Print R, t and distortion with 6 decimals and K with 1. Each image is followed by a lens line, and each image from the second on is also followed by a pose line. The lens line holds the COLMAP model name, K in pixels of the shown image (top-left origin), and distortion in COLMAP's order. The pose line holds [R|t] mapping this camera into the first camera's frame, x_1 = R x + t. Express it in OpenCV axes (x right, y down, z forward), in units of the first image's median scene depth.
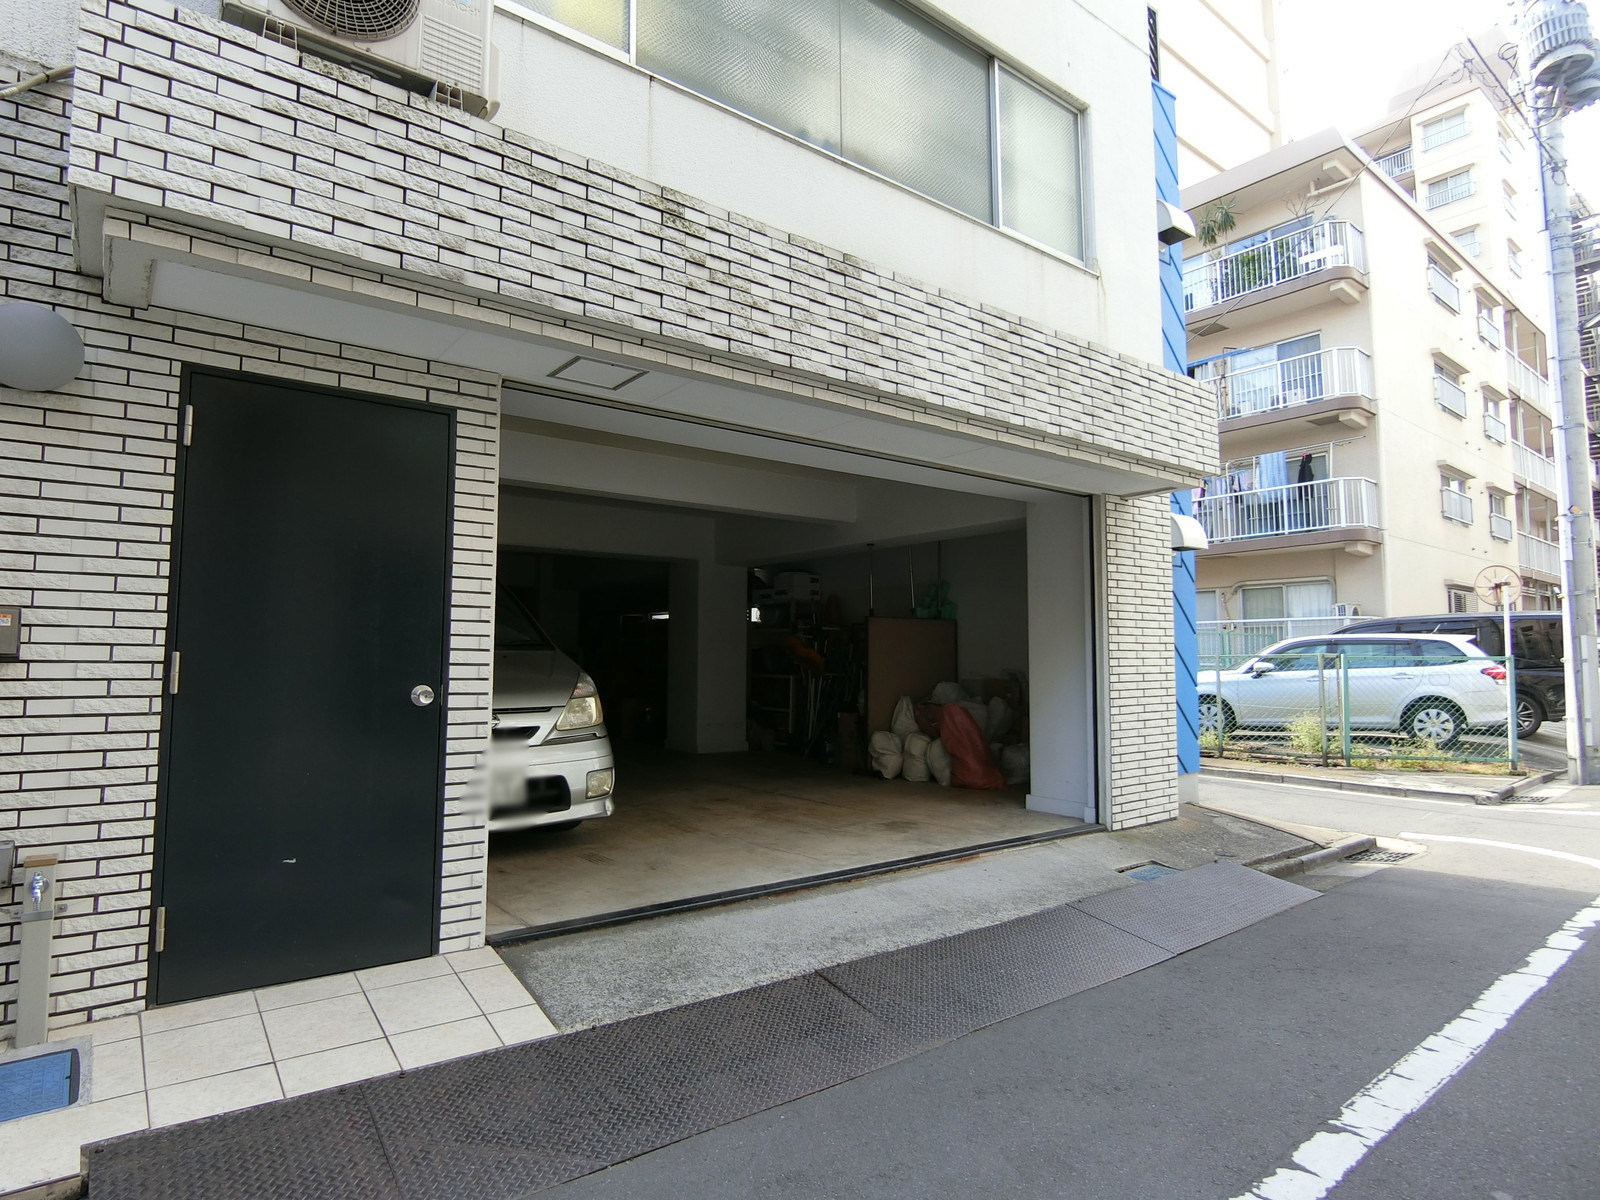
lens RADIAL K [[889.8, 0, 800.0], [0, 889.8, 600.0], [0, 0, 1]] dist [-0.013851, 0.000699]
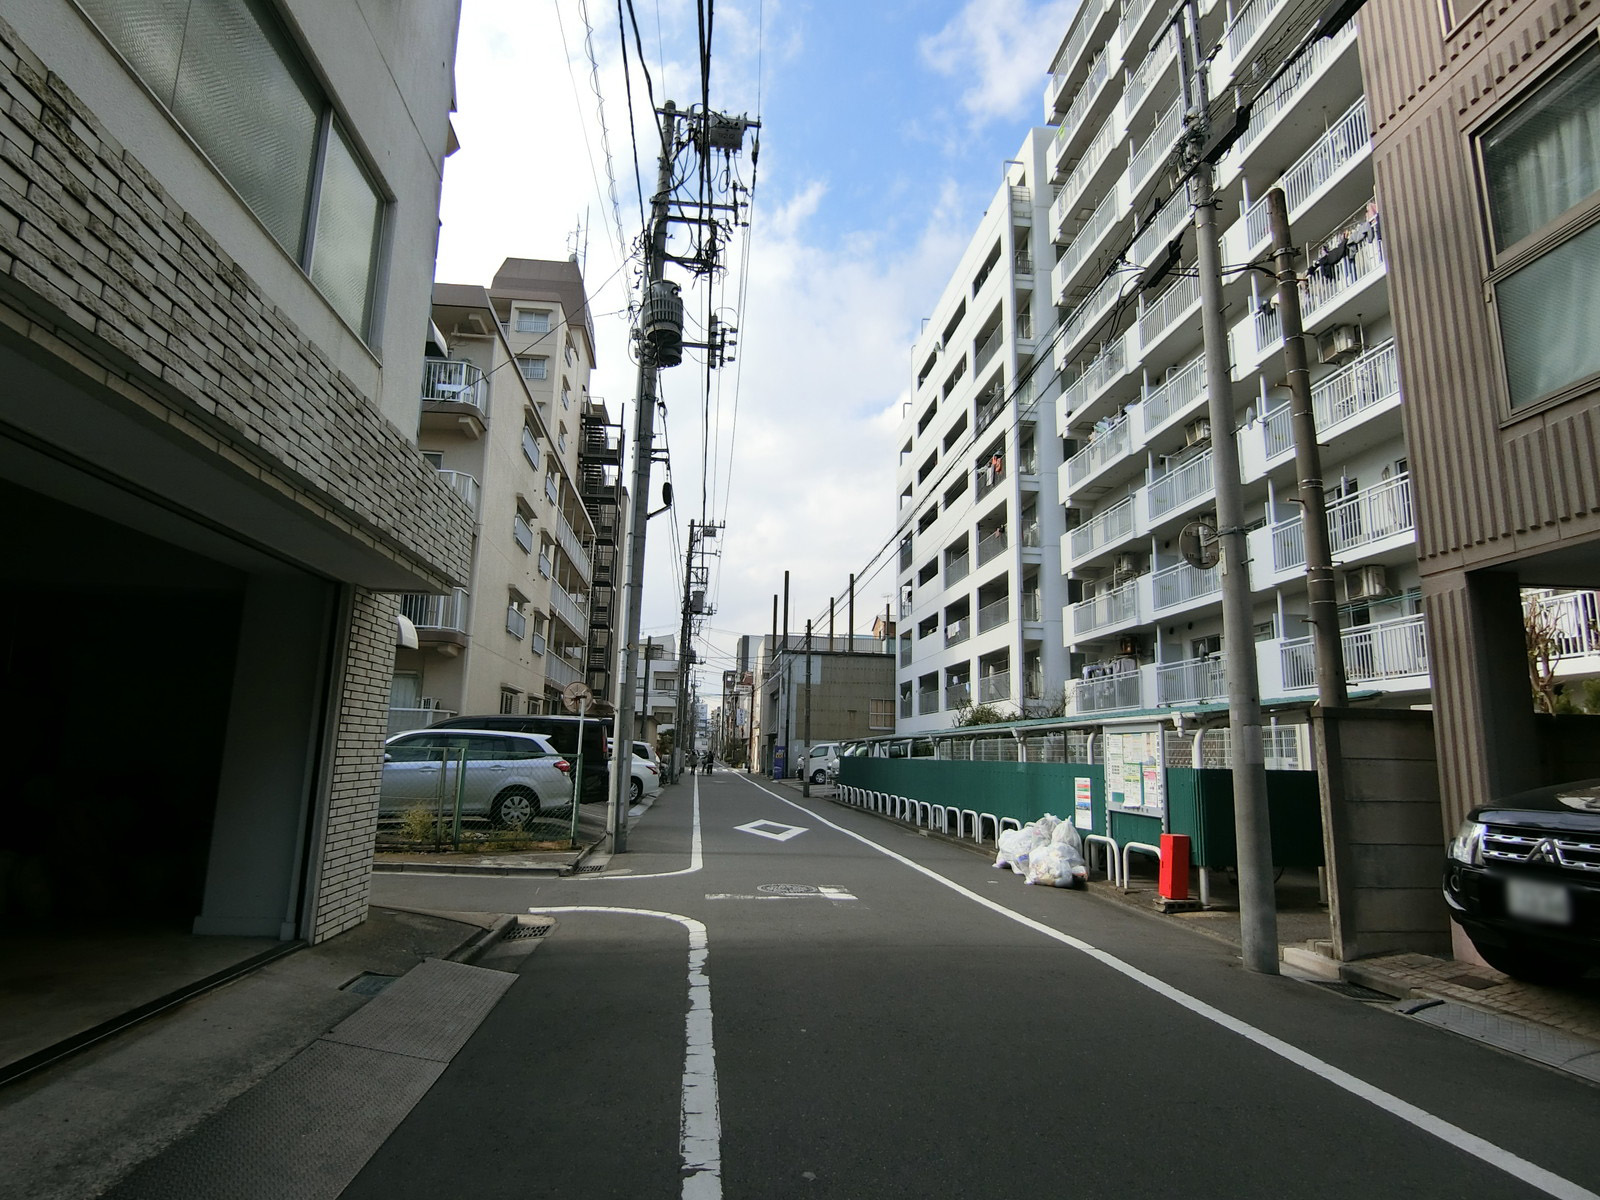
lens RADIAL K [[875.9, 0, 786.9], [0, 875.9, 605.3], [0, 0, 1]] dist [-0.021733, 0.002824]
pose [[0.540499, 0.159086, 0.826167, -0.303154], [-0.088118, 0.987264, -0.132458, -0.021775], [-0.836717, -0.001207, 0.547634, 0.153182]]
